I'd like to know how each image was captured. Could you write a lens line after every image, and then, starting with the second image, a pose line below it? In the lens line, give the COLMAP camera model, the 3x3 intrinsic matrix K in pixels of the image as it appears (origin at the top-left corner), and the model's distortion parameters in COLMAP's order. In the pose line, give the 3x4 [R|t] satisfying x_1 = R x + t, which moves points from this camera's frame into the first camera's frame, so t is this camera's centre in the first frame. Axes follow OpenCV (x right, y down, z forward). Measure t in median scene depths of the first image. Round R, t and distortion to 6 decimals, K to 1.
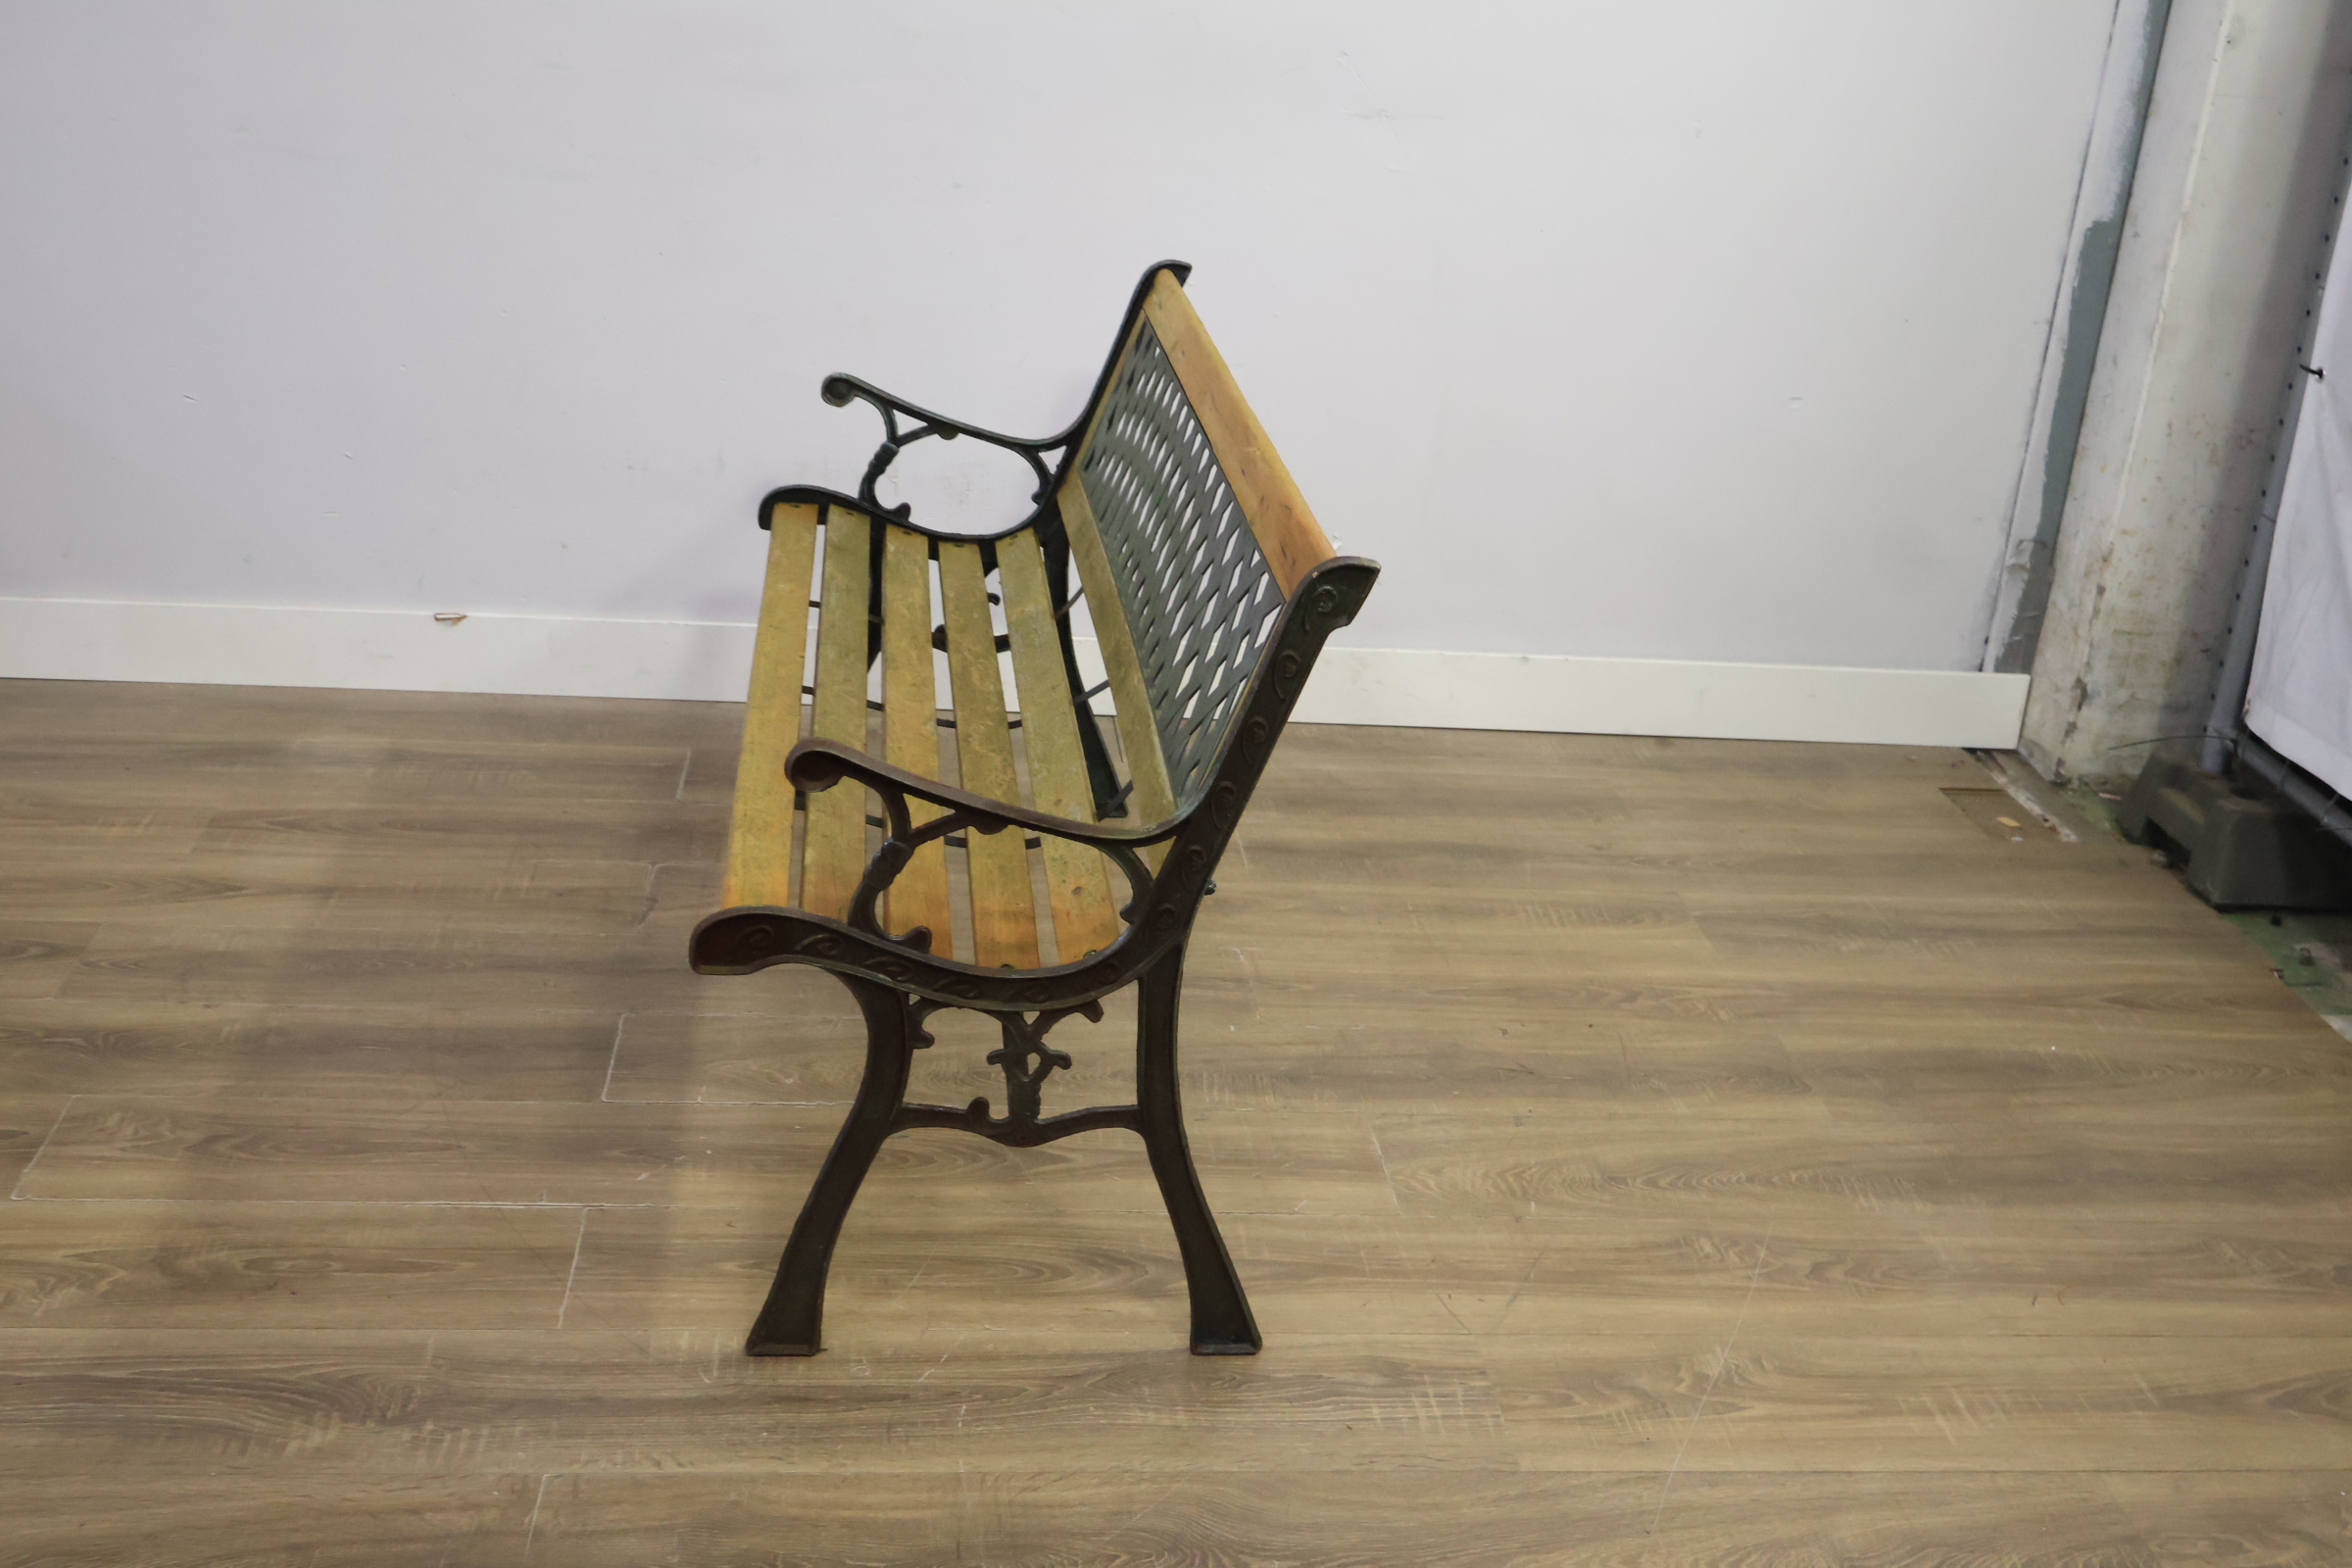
lens RADIAL K [[2558.8, 0, 1182.7], [0, 2558.8, 783.4], [0, 0, 1]] dist [0.006582, 0.000000]
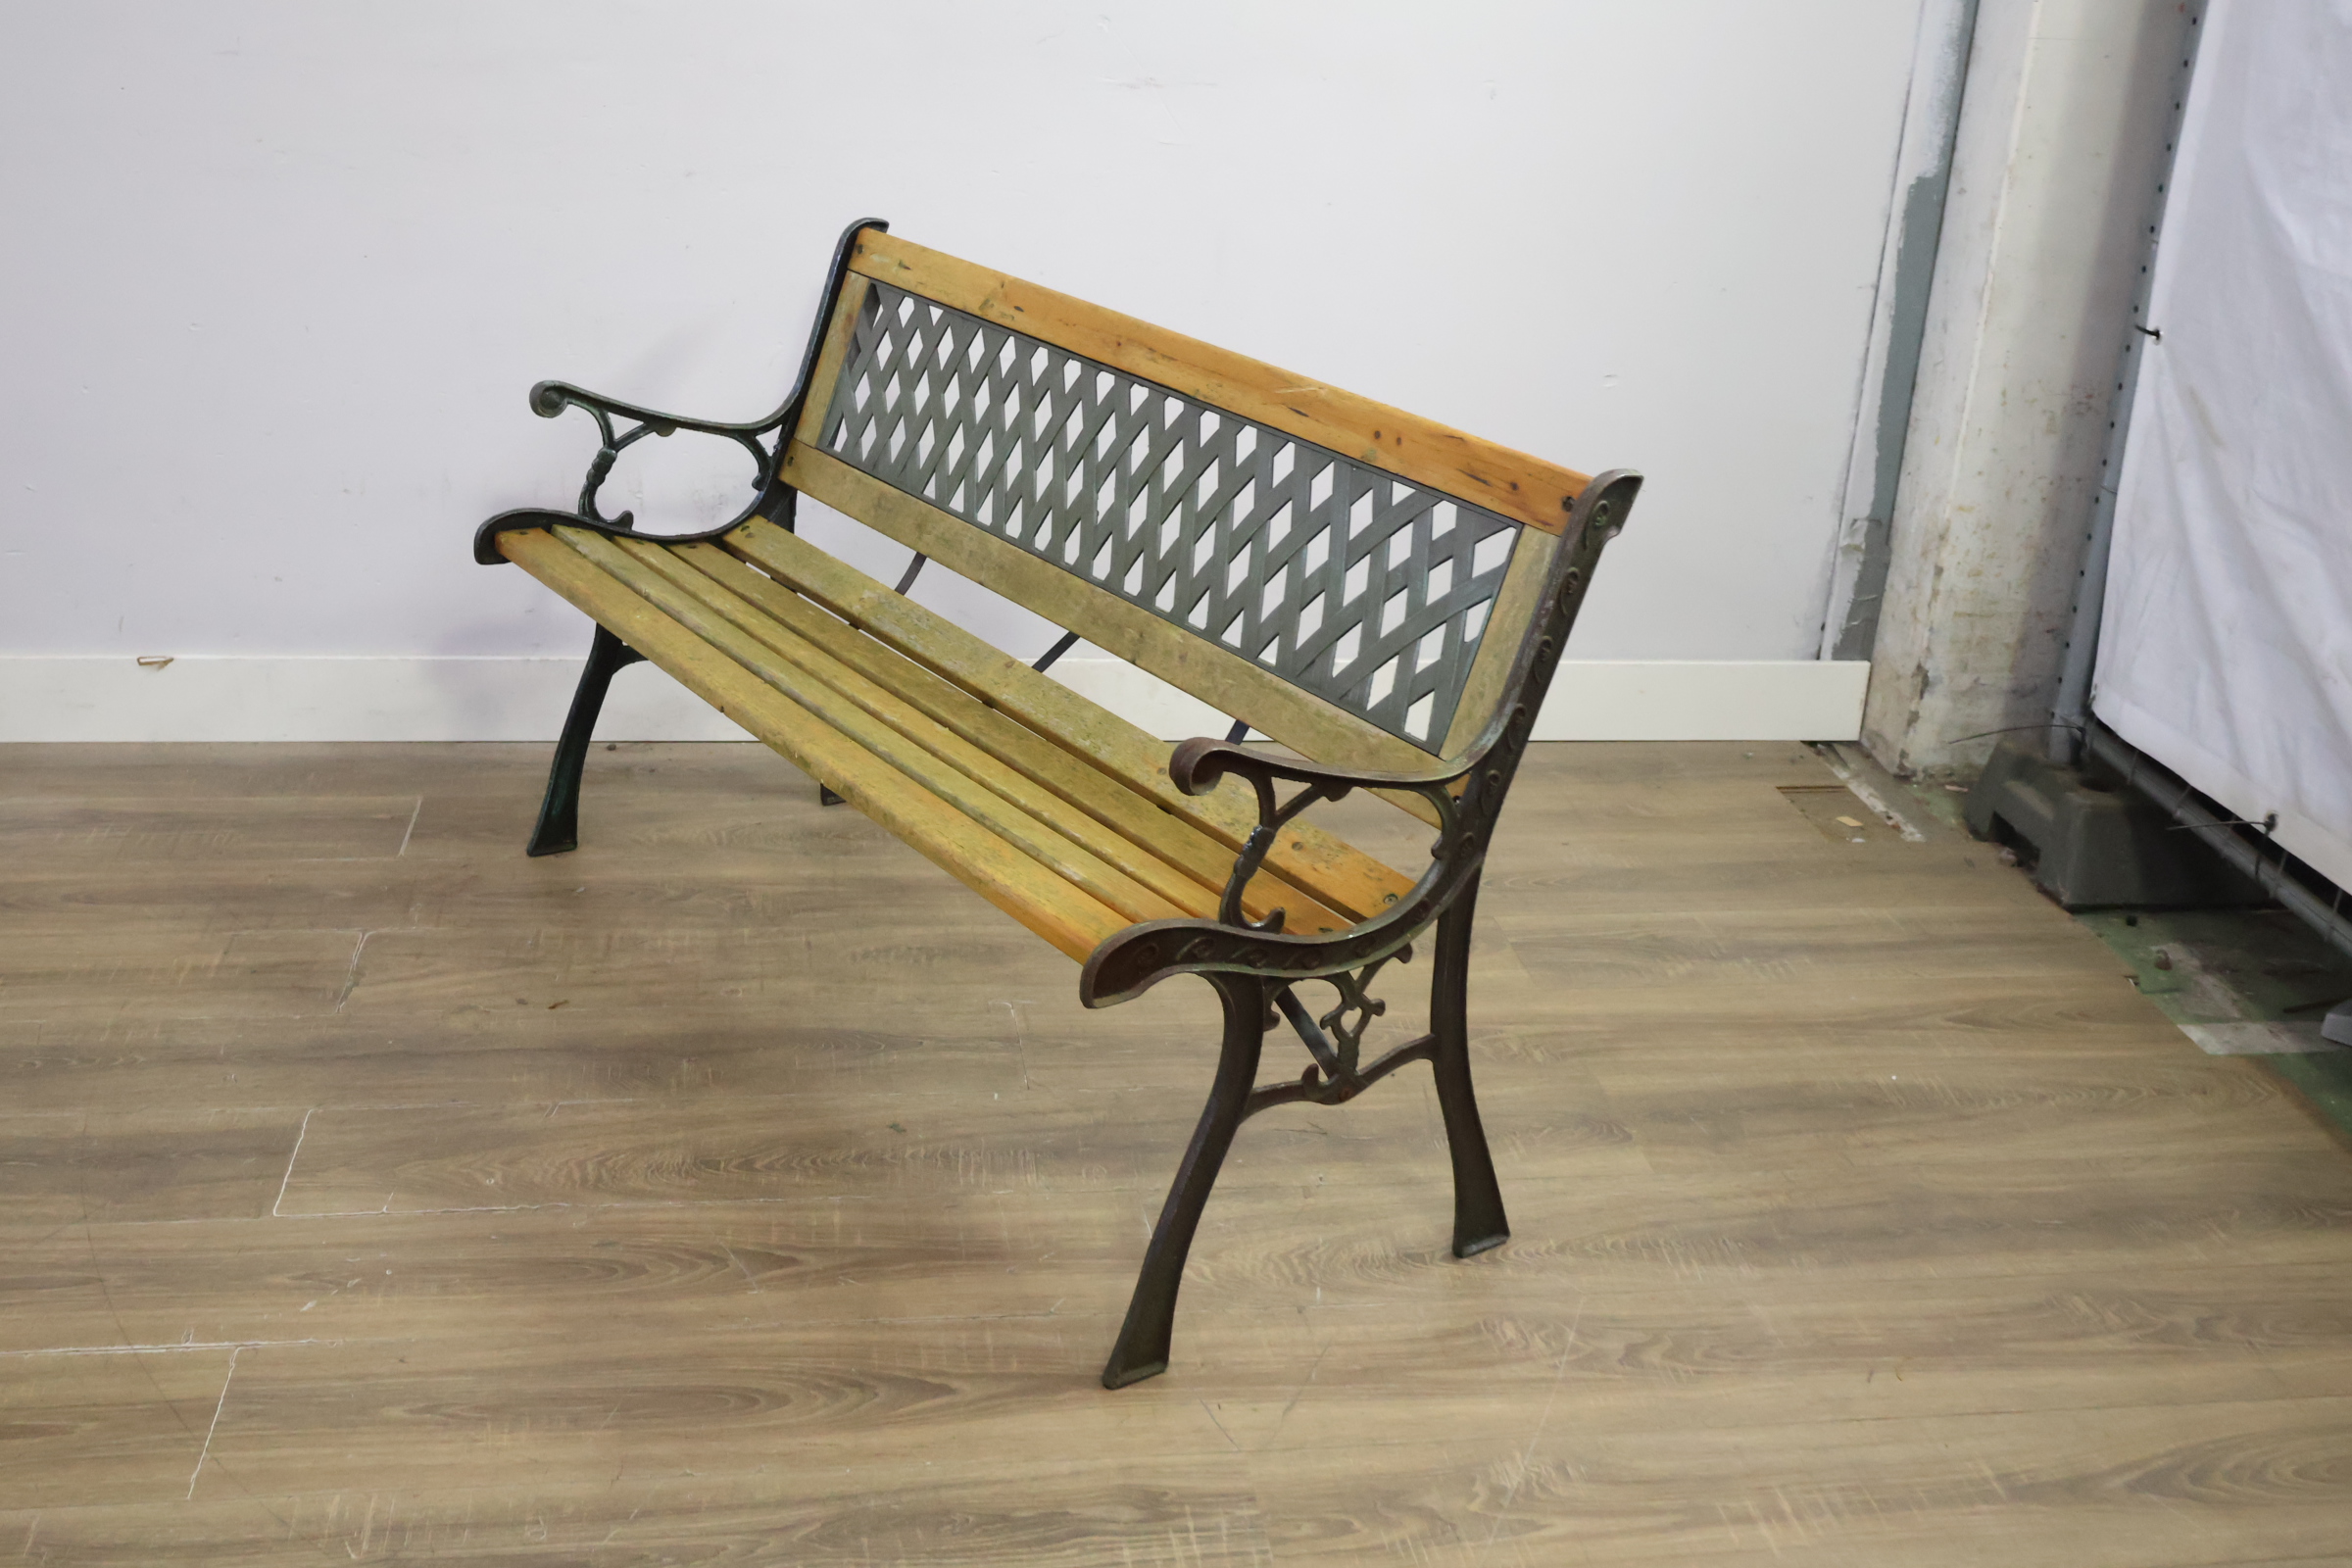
lens RADIAL K [[2558.8, 0, 1171.2], [0, 2558.8, 778.1], [0, 0, 1]] dist [0.006582, 0.000000]
pose [[0.998701, -0.036143, 0.035905, 0.052241], [0.035929, 0.999333, 0.006582, -0.020123], [-0.036119, -0.005284, 0.999334, 0.091561]]
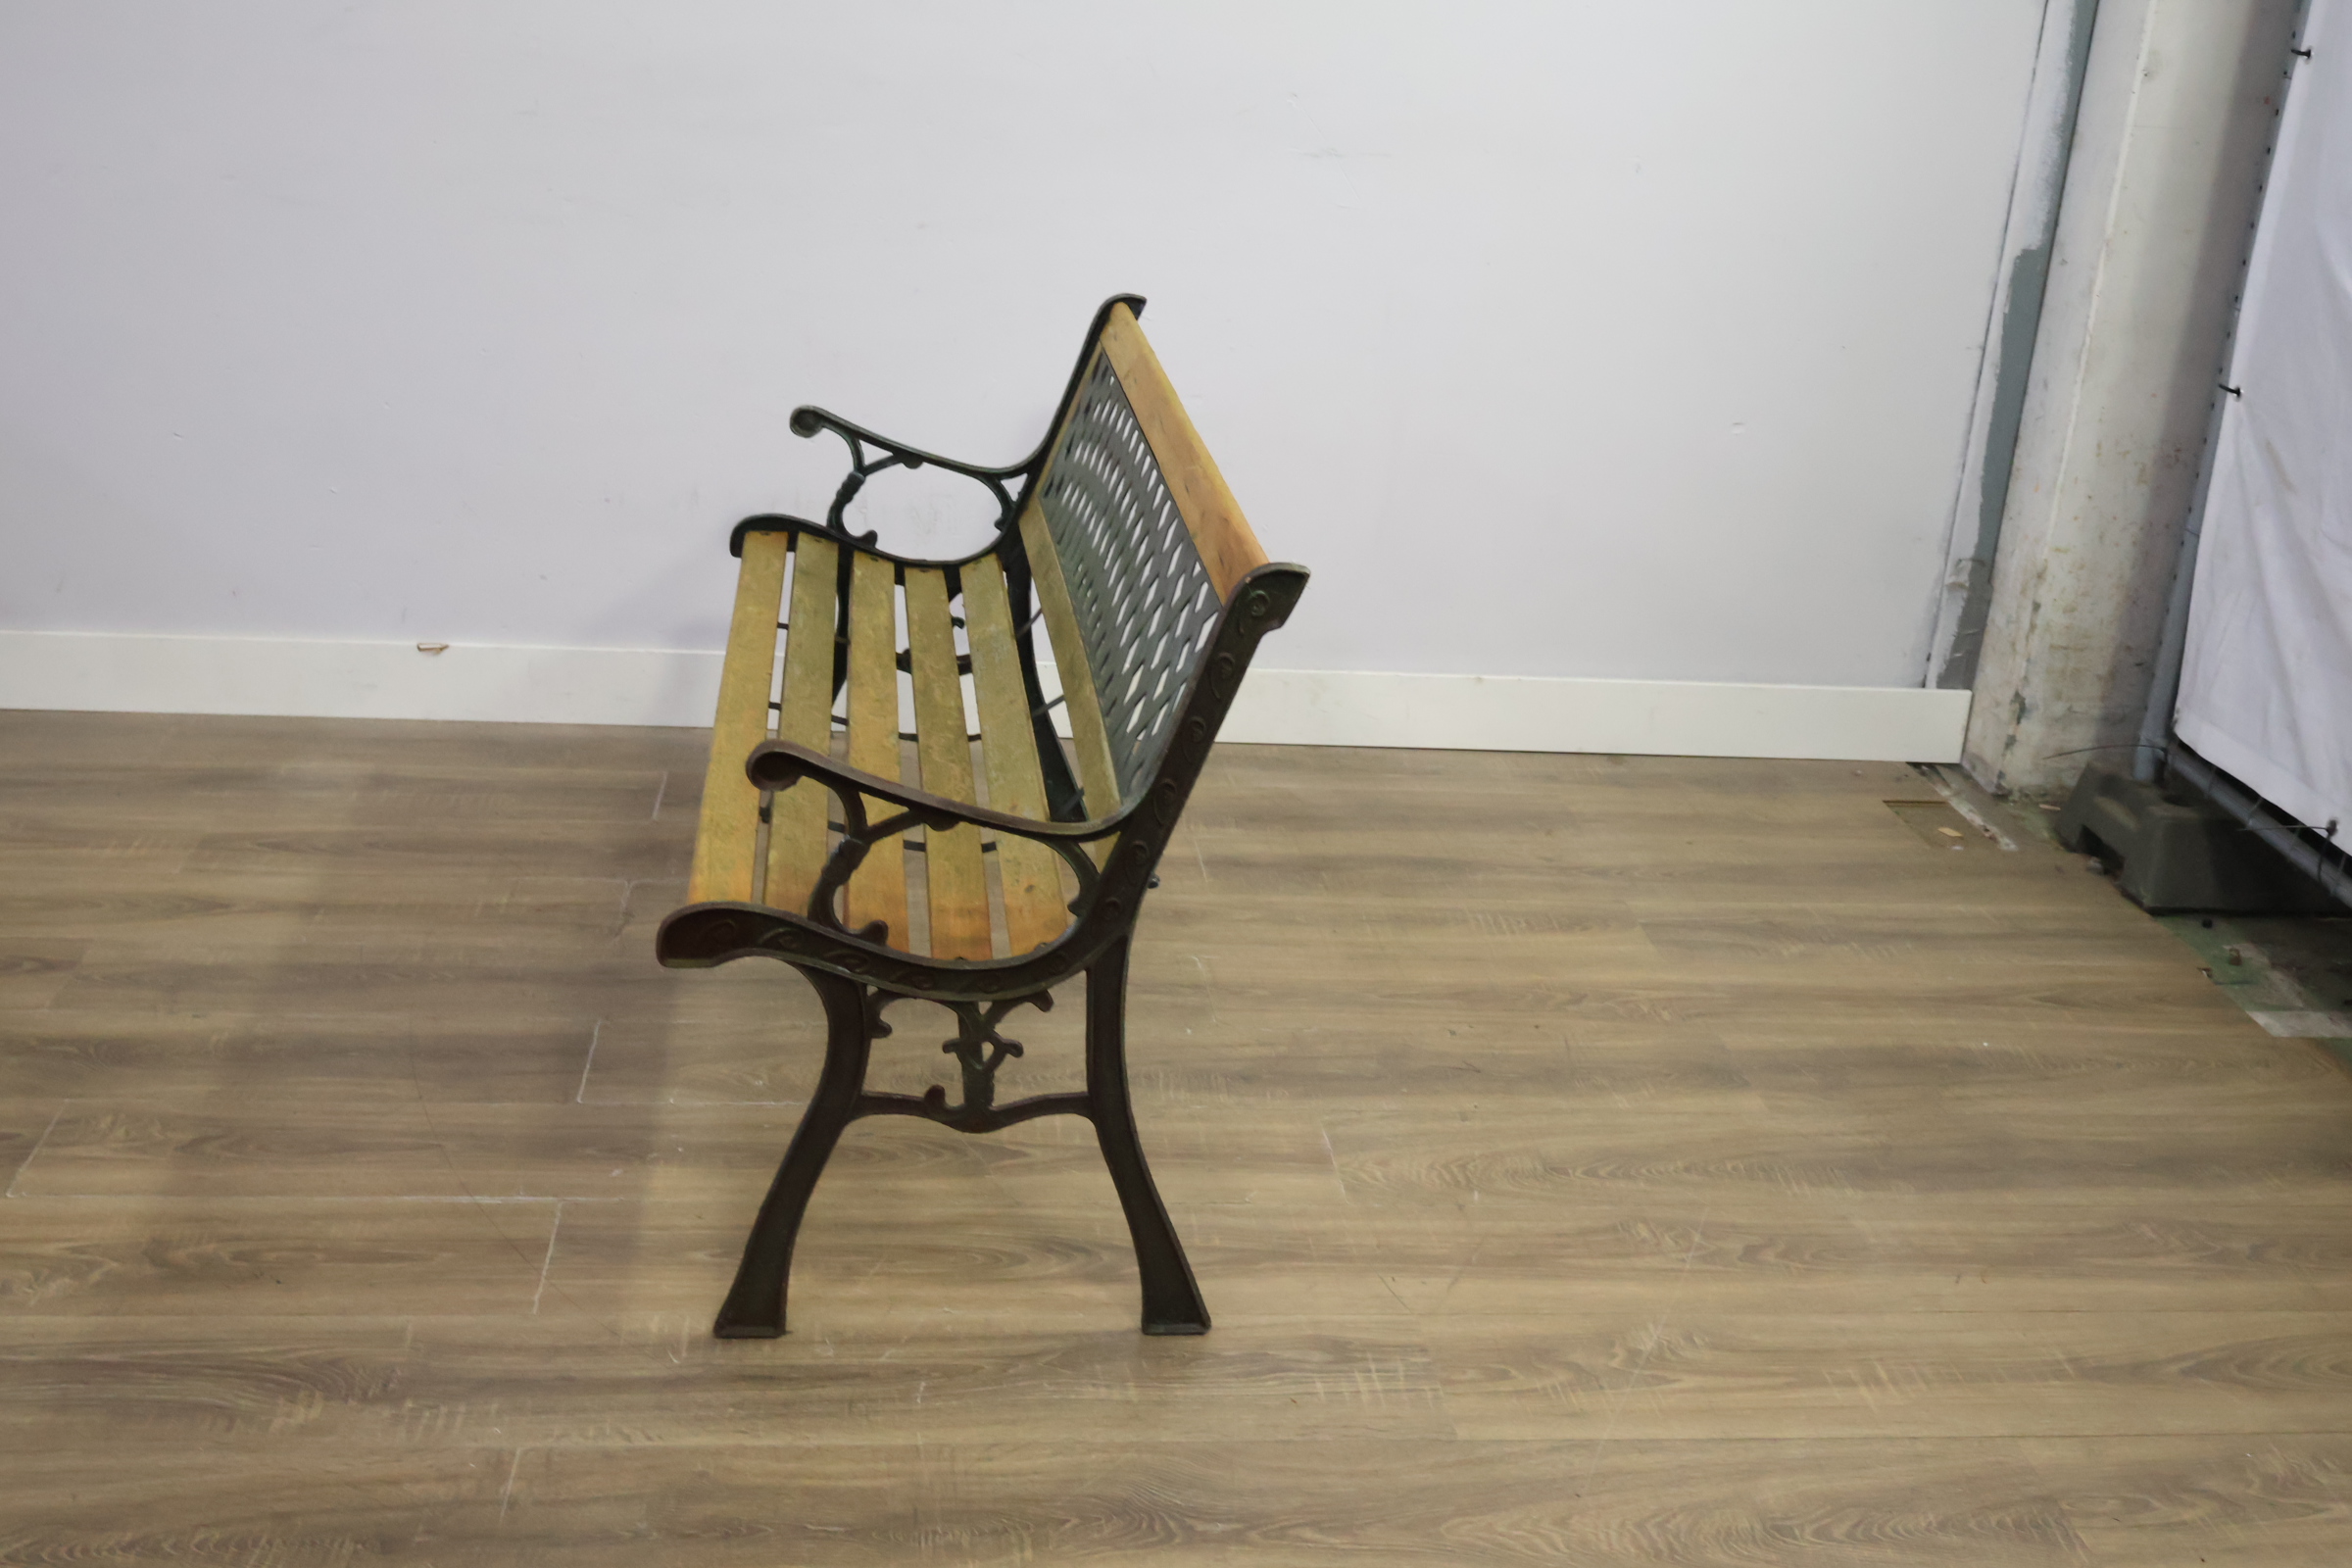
lens RADIAL K [[2558.8, 0, 1173.4], [0, 2558.8, 771.8], [0, 0, 1]] dist [0.006582, 0.000000]
pose [[0.999958, -0.009121, 0.000106, 0.013885], [0.009121, 0.999688, -0.023263, 0.014875], [0.000107, 0.023263, 0.999729, -0.034761]]
